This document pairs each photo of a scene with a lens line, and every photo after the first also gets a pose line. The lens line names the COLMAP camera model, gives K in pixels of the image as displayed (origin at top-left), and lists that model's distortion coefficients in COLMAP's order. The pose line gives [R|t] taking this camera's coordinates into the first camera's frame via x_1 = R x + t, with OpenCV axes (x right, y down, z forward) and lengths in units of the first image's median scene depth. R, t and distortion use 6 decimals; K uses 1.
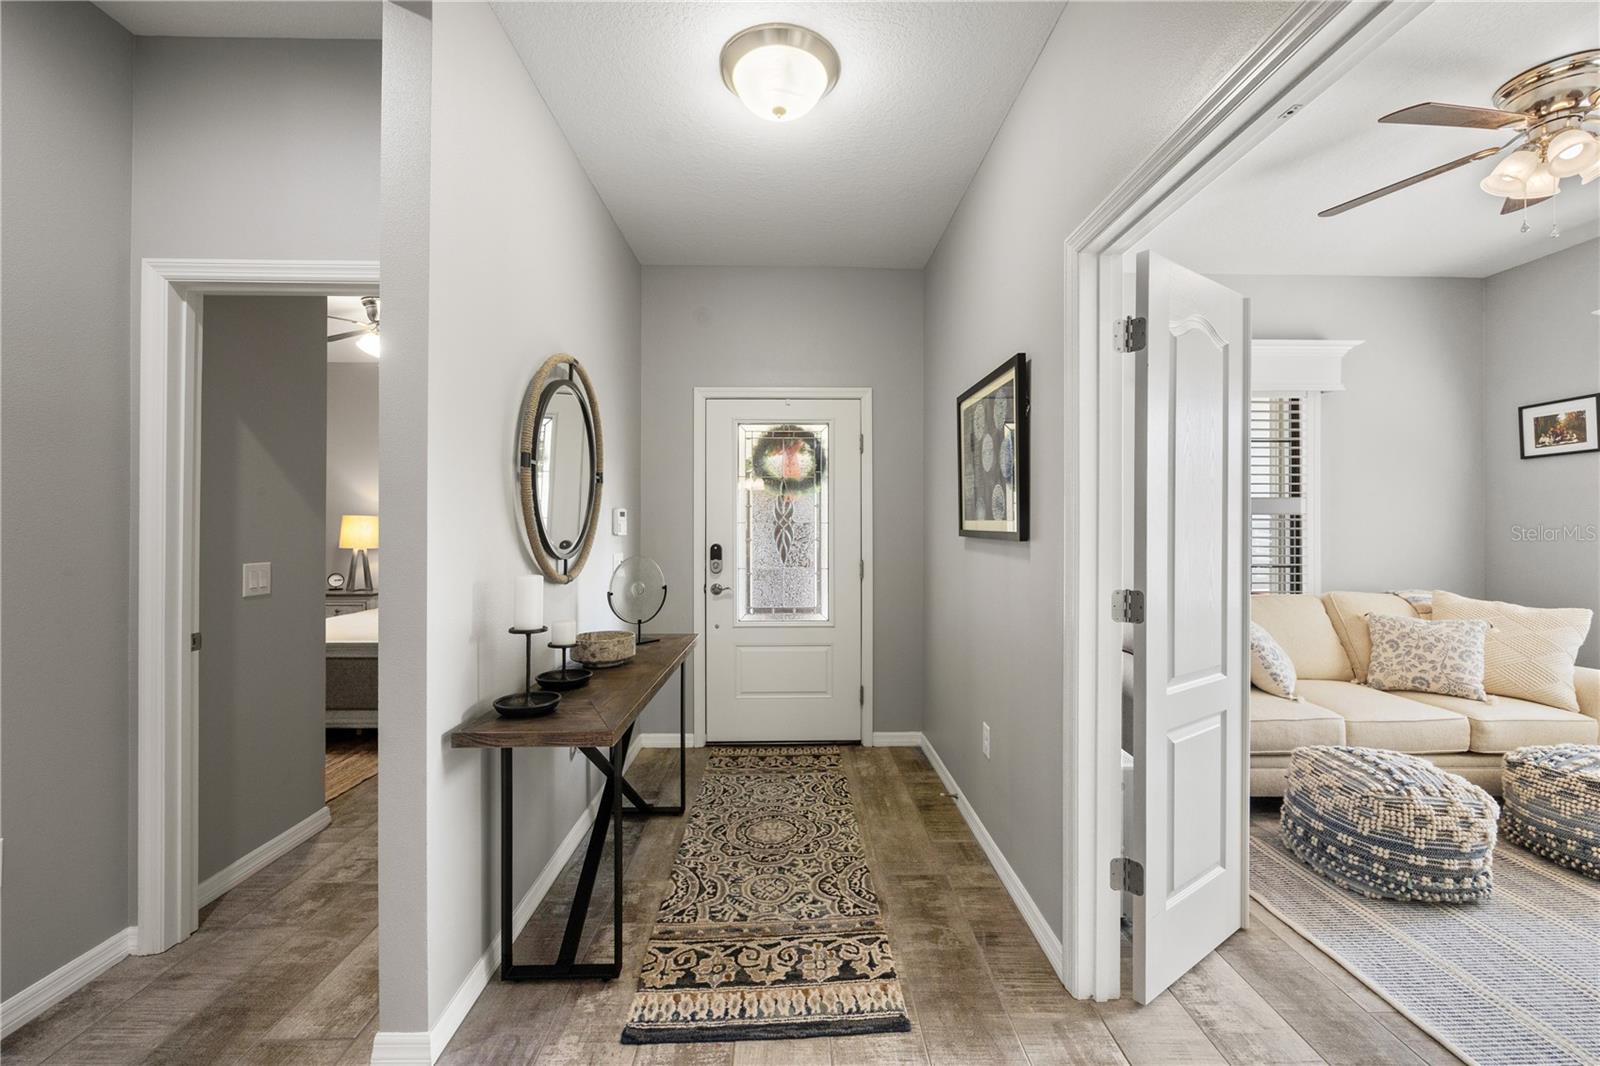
lens RADIAL K [[629.4, 0, 804.6], [0, 629.4, 517.7], [0, 0, 1]] dist [-0.001600, -0.000717]
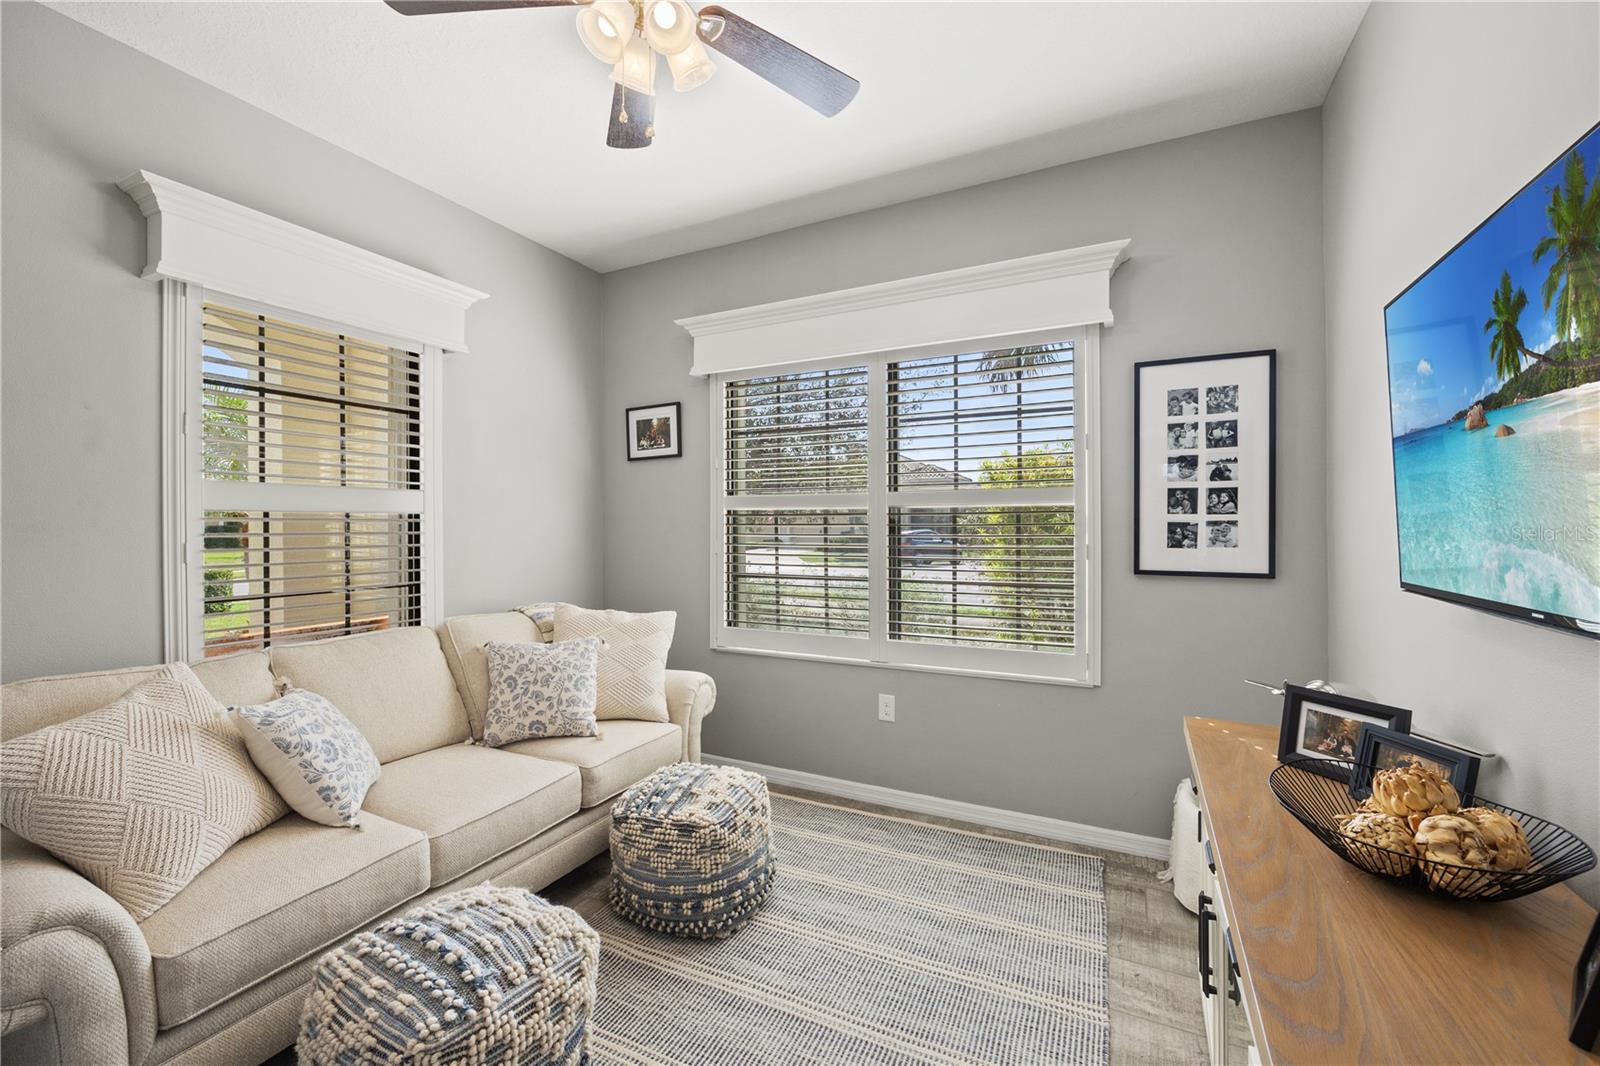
lens RADIAL K [[645.8, 0, 798.2], [0, 645.8, 529.9], [0, 0, 1]] dist [-0.003689, -0.000446]
pose [[0.452076, -0.008149, 0.891942, 0.414539], [0.000443, 0.999960, 0.008911, 0.009816], [-0.891979, -0.003634, 0.452062, 0.350041]]
